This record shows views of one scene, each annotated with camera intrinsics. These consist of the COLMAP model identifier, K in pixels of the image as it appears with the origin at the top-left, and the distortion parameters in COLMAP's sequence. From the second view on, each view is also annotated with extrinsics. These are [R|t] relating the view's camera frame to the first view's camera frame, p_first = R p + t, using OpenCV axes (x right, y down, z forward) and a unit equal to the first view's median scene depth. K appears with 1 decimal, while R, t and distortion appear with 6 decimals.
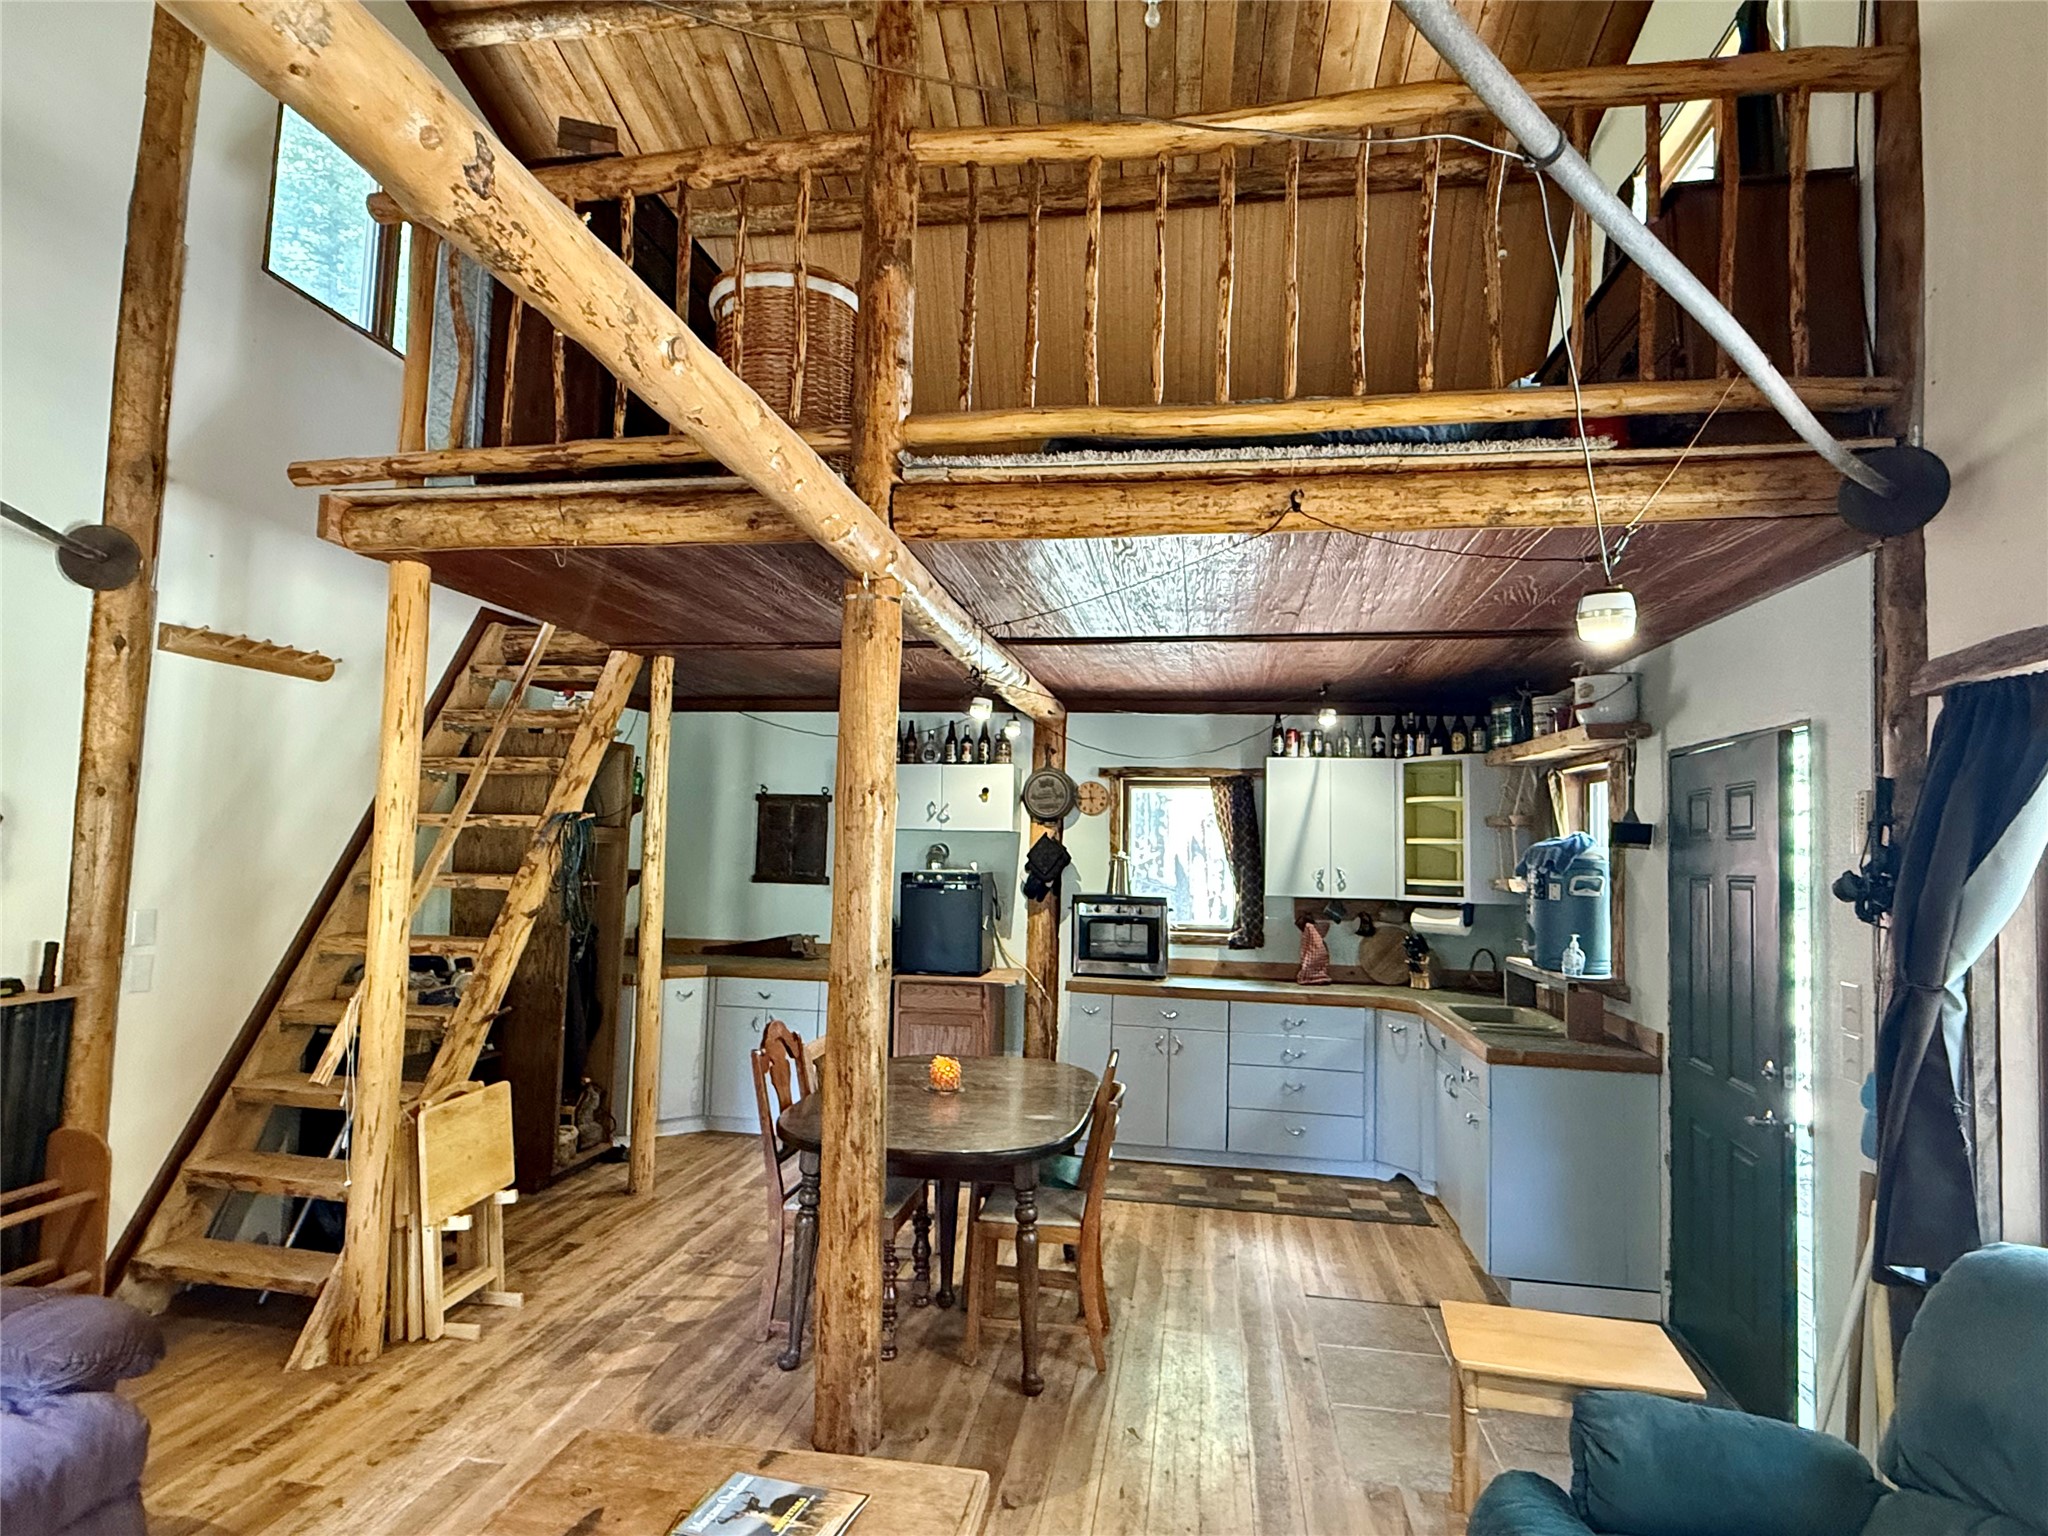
lens RADIAL K [[1100.6, 0, 1021.3], [0, 1100.6, 771.2], [0, 0, 1]] dist [0.000495, 0.001209]
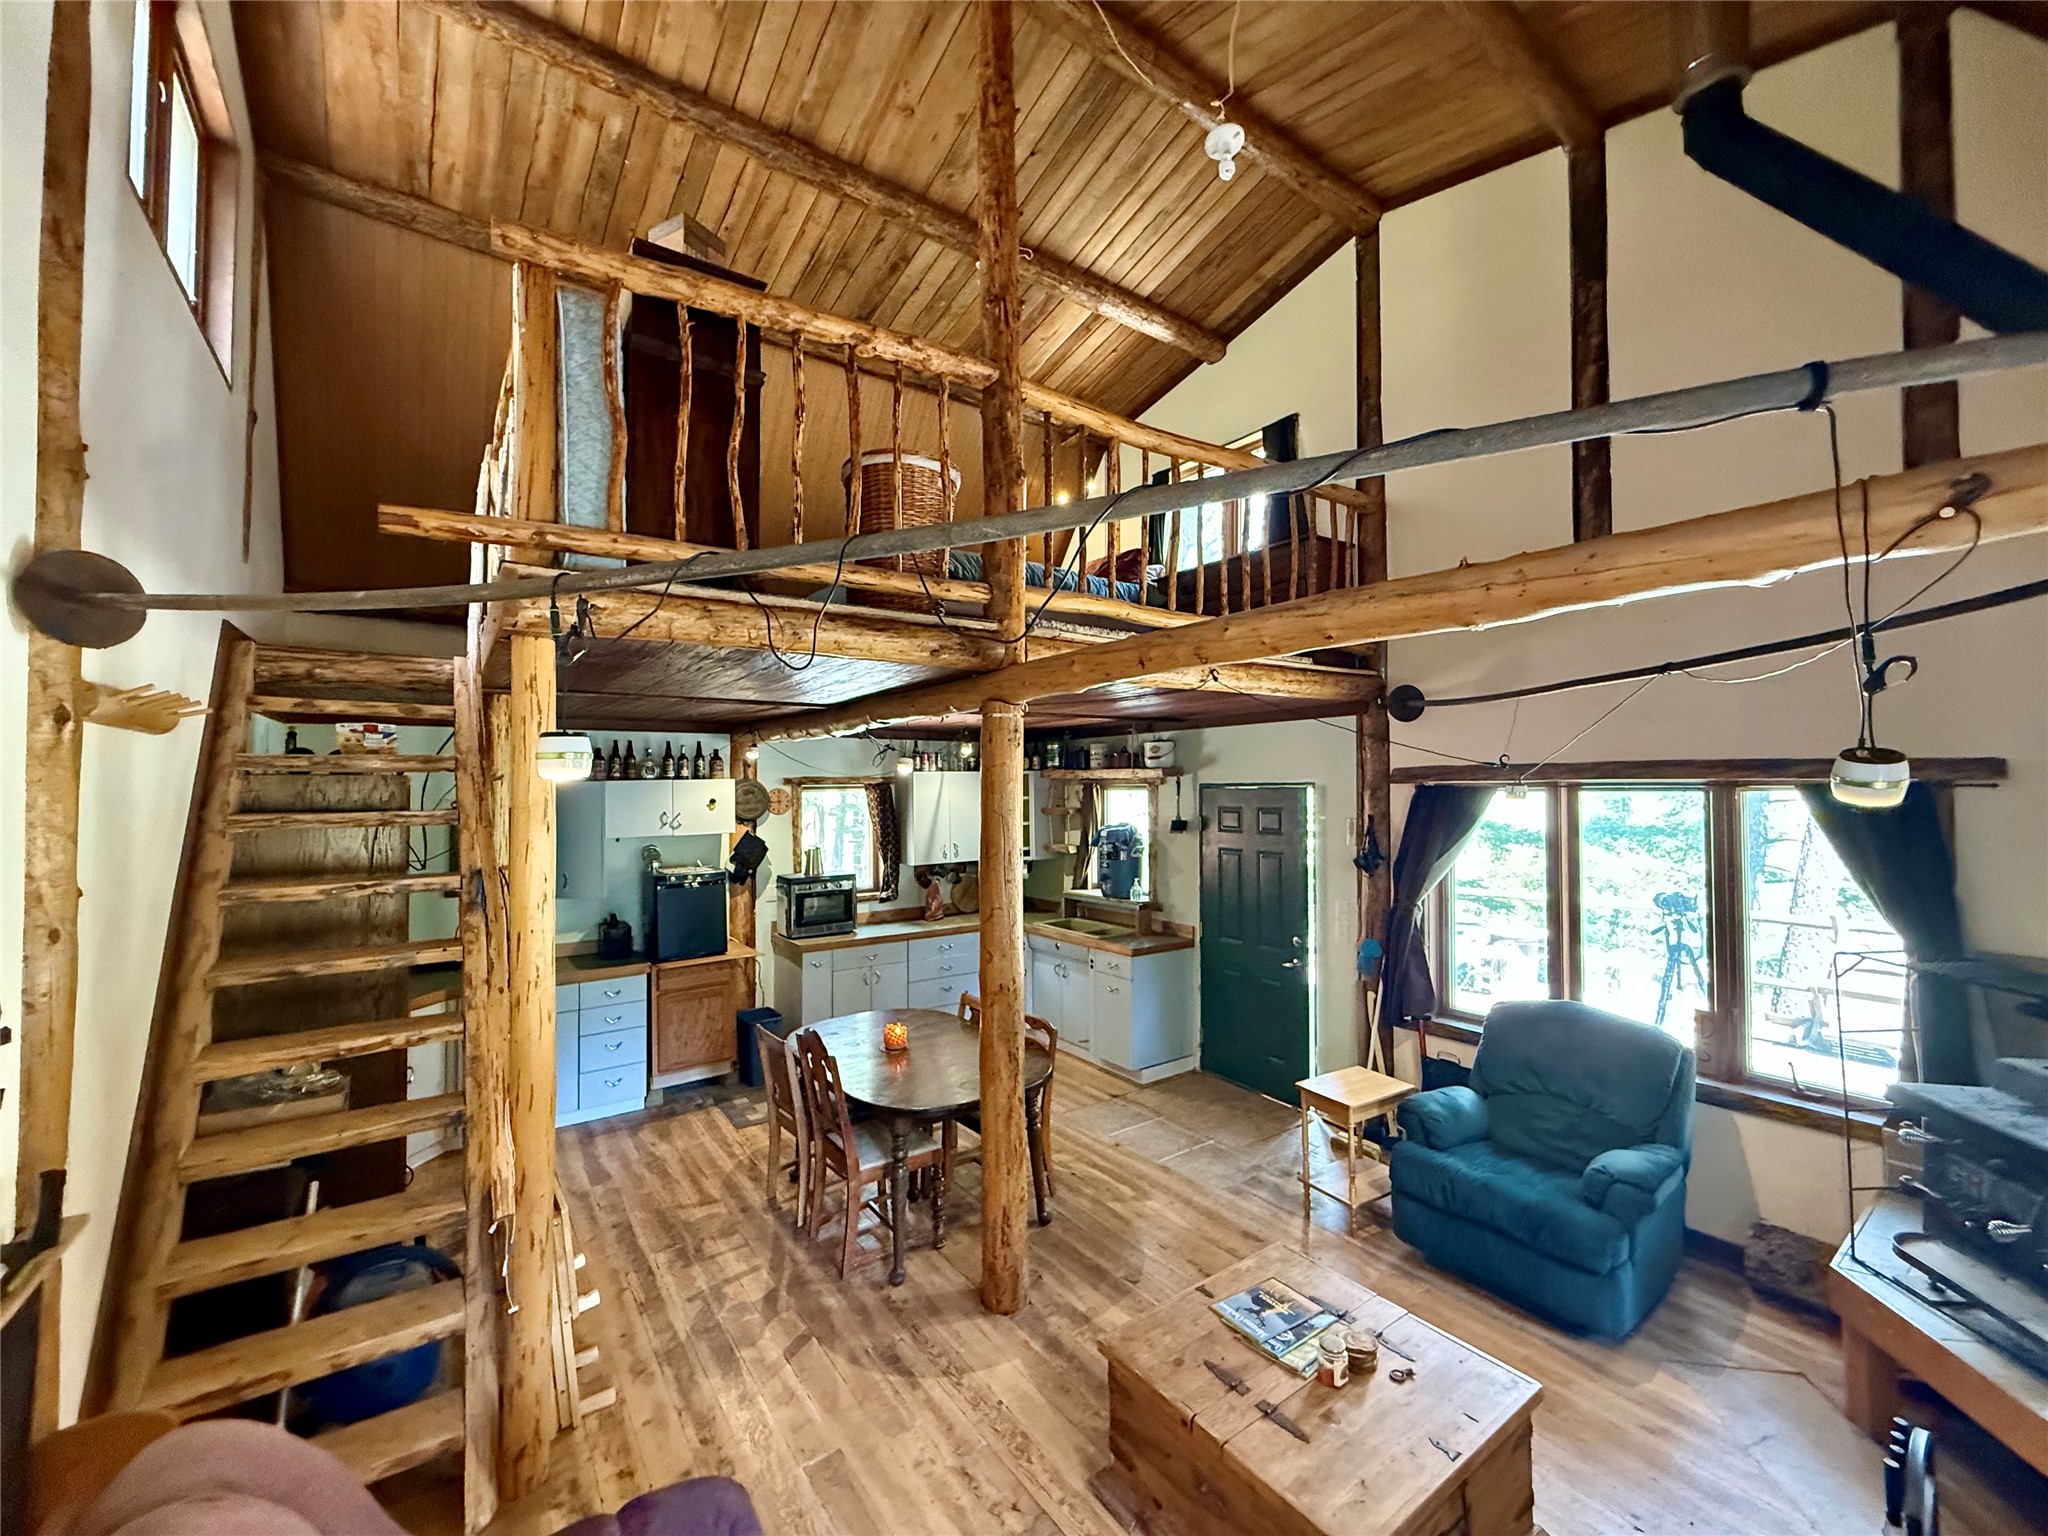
lens RADIAL K [[812.9, 0, 1018.3], [0, 812.9, 768.1], [0, 0, 1]] dist [0.000023, -0.000203]
pose [[0.712867, -0.016297, 0.701110, -0.477083], [-0.022611, 0.998676, 0.046204, -0.077049], [-0.700935, -0.048790, 0.711555, 0.140492]]
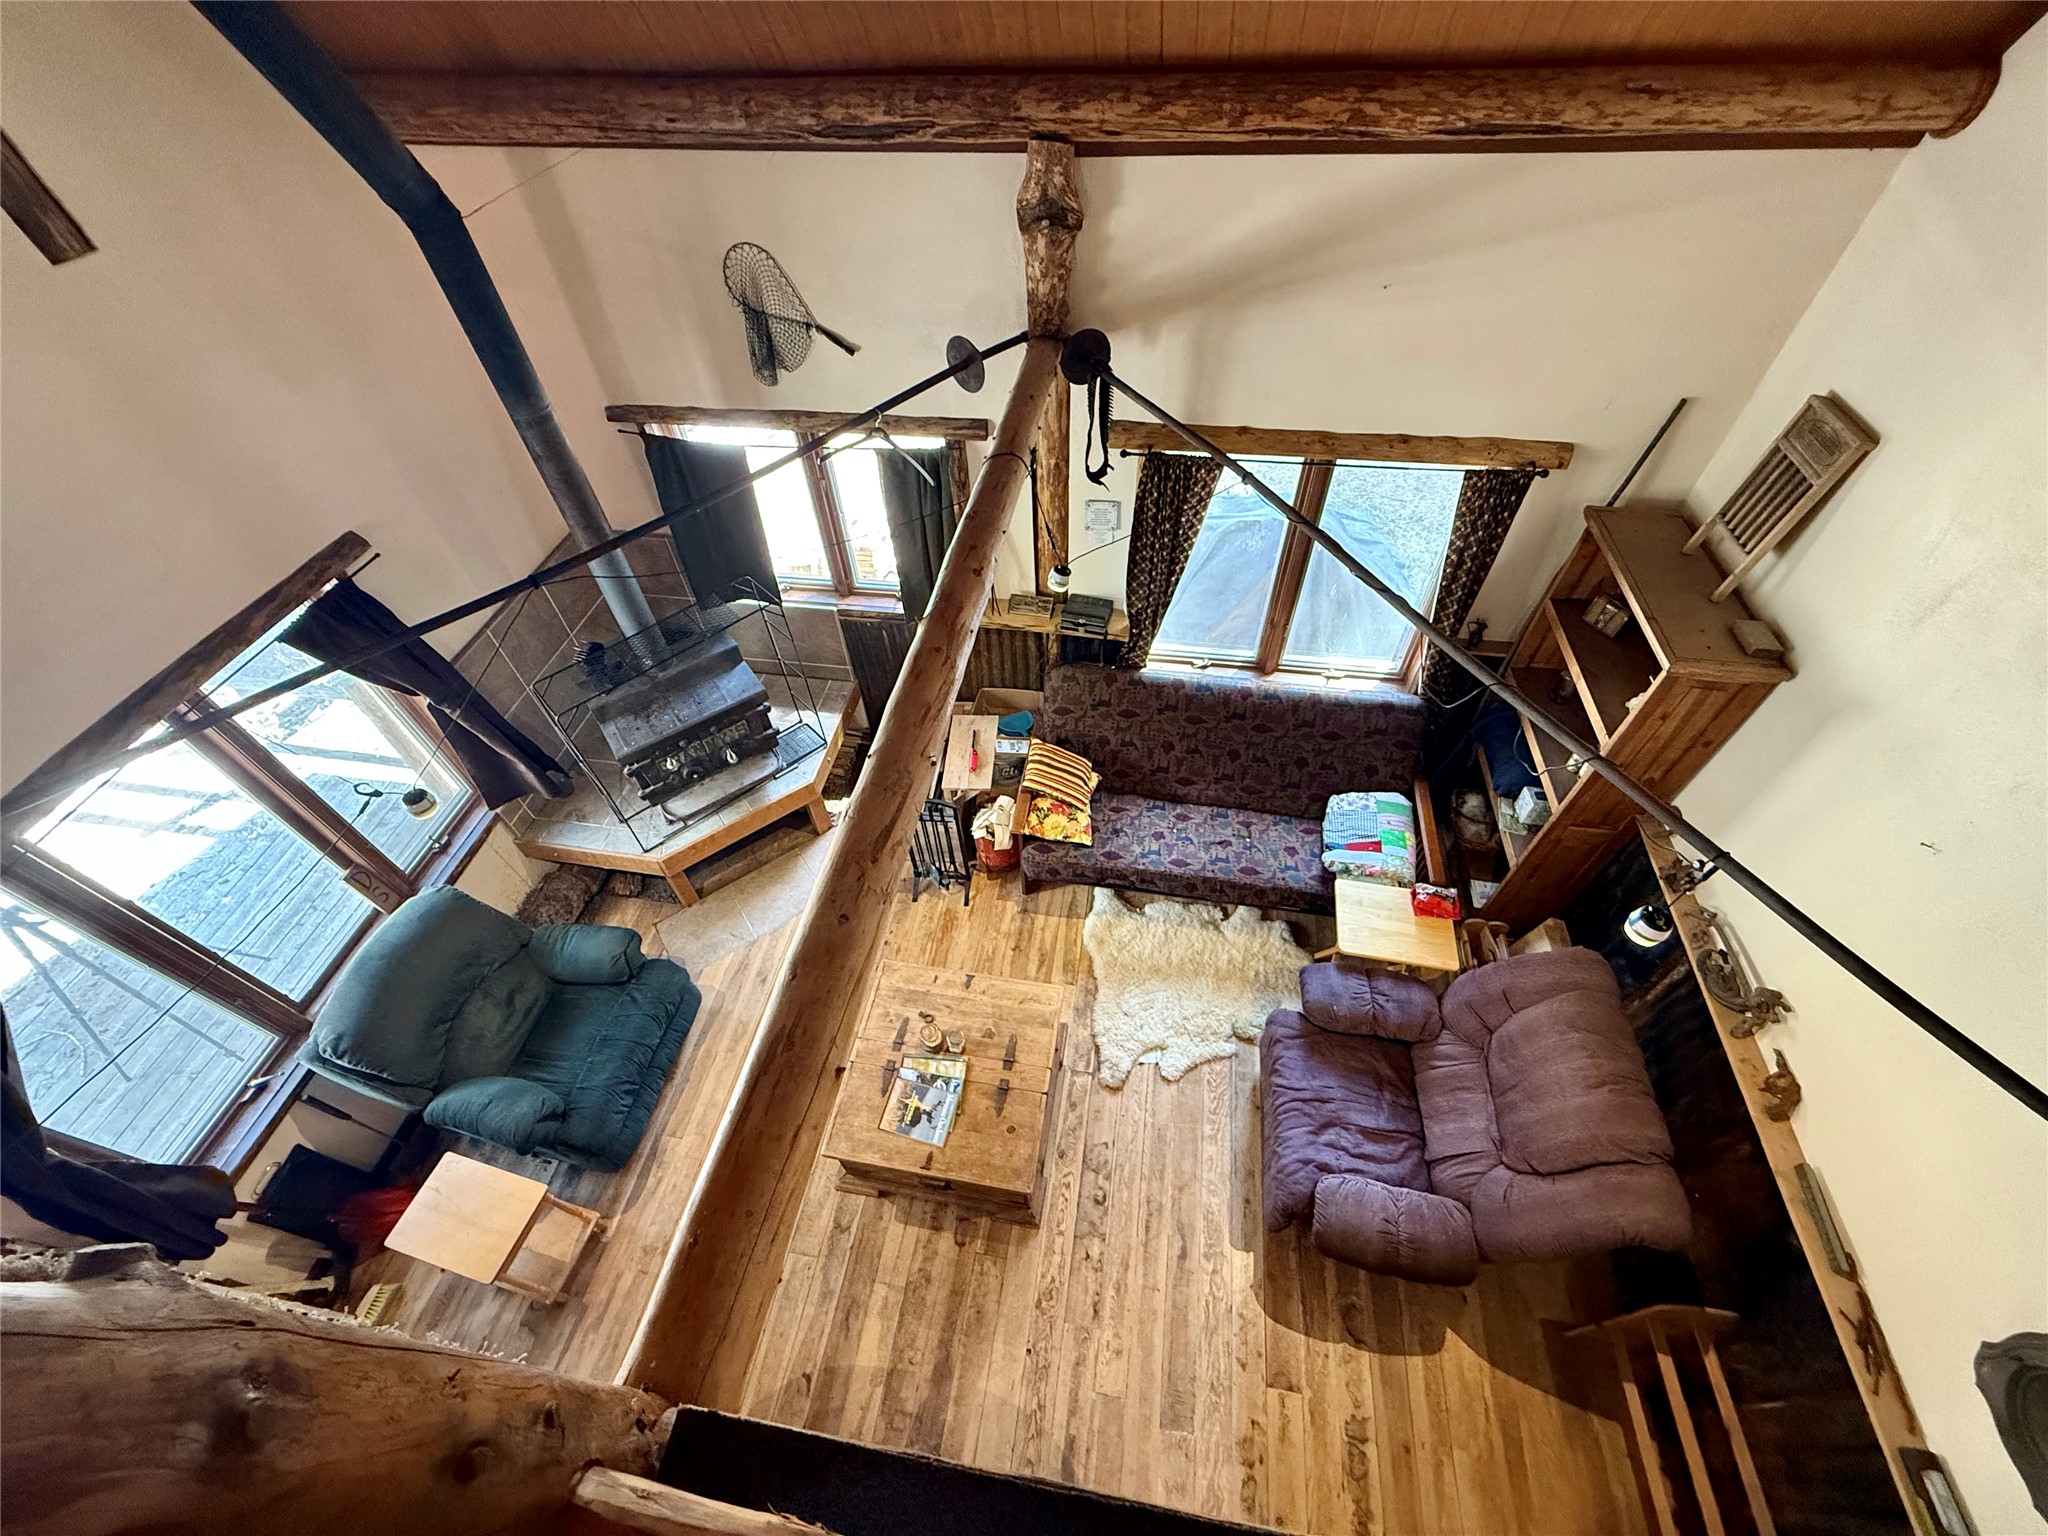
lens RADIAL K [[812.9, 0, 1024.0], [0, 812.9, 766.8], [0, 0, 1]] dist [0.000023, -0.000203]
pose [[-0.999984, 0.000967, 0.005549, -0.154953], [0.004610, 0.706562, 0.707636, -0.347025], [-0.003236, 0.707651, -0.706555, 0.578933]]
